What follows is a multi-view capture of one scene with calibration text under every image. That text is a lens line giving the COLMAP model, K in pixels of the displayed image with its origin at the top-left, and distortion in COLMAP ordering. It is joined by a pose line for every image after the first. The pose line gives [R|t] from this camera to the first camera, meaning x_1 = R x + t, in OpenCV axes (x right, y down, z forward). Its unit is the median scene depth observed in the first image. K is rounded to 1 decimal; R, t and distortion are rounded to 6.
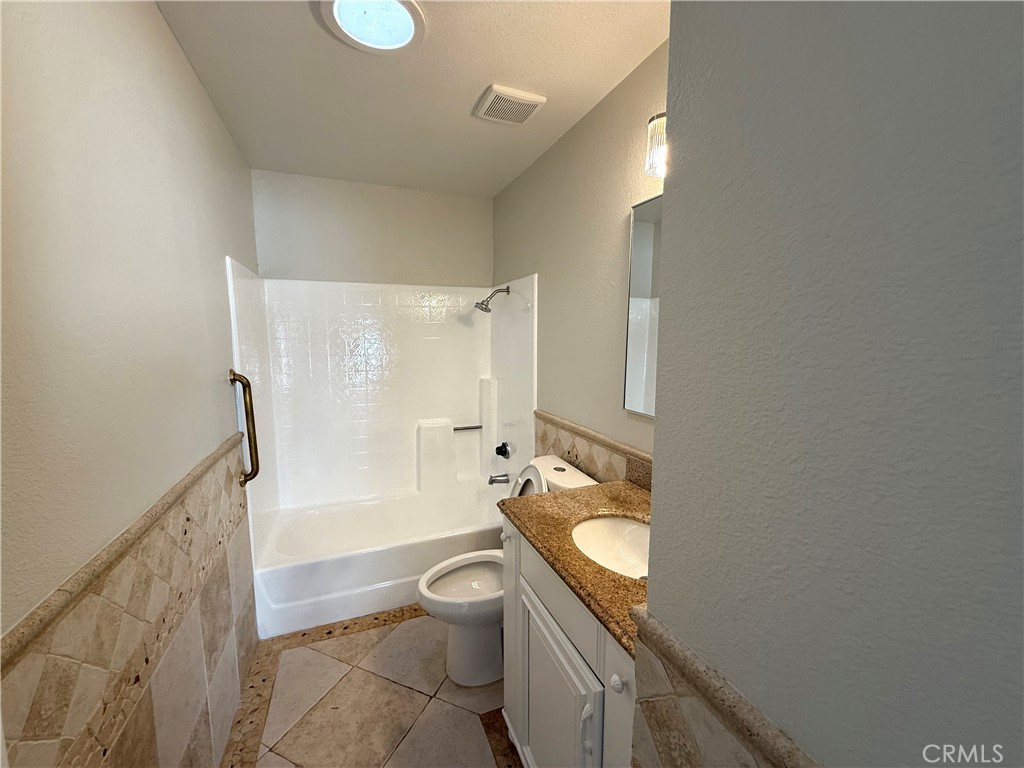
lens RADIAL K [[411.6, 0, 510.2], [0, 411.6, 384.2], [0, 0, 1]] dist [0.000967, 0.000153]
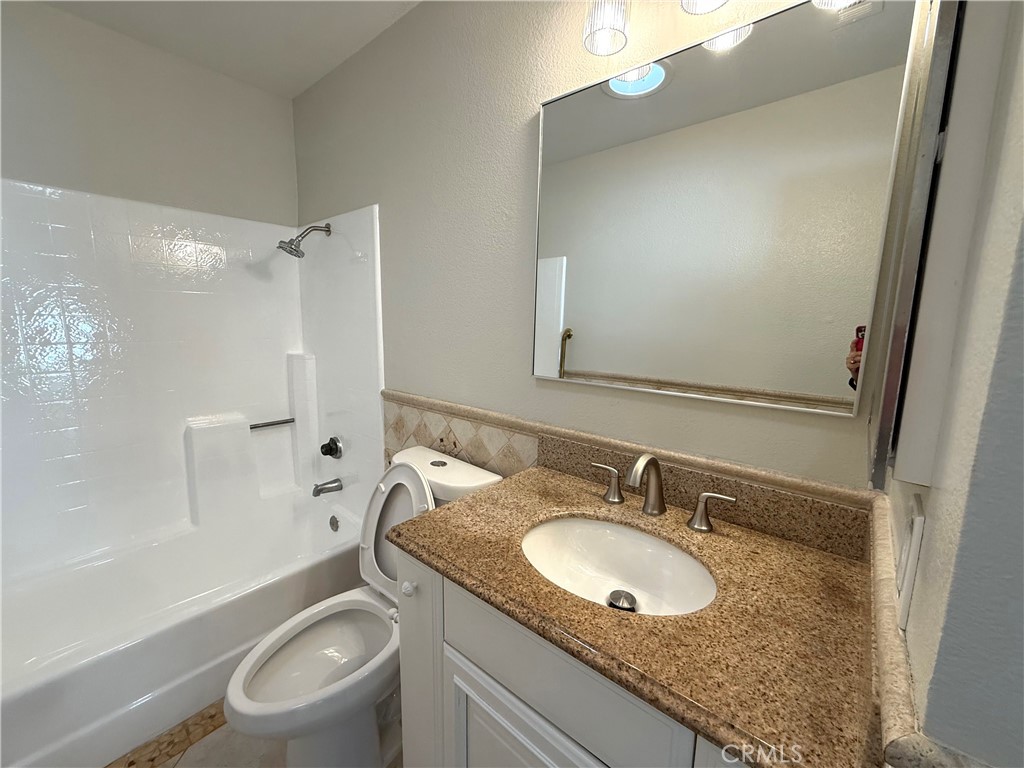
lens RADIAL K [[411.6, 0, 510.2], [0, 411.6, 384.2], [0, 0, 1]] dist [0.000967, 0.000153]
pose [[0.884169, -0.058118, 0.463538, -0.096686], [0.039892, 0.998000, 0.049036, 0.028794], [-0.465461, -0.024864, 0.884719, 0.260982]]
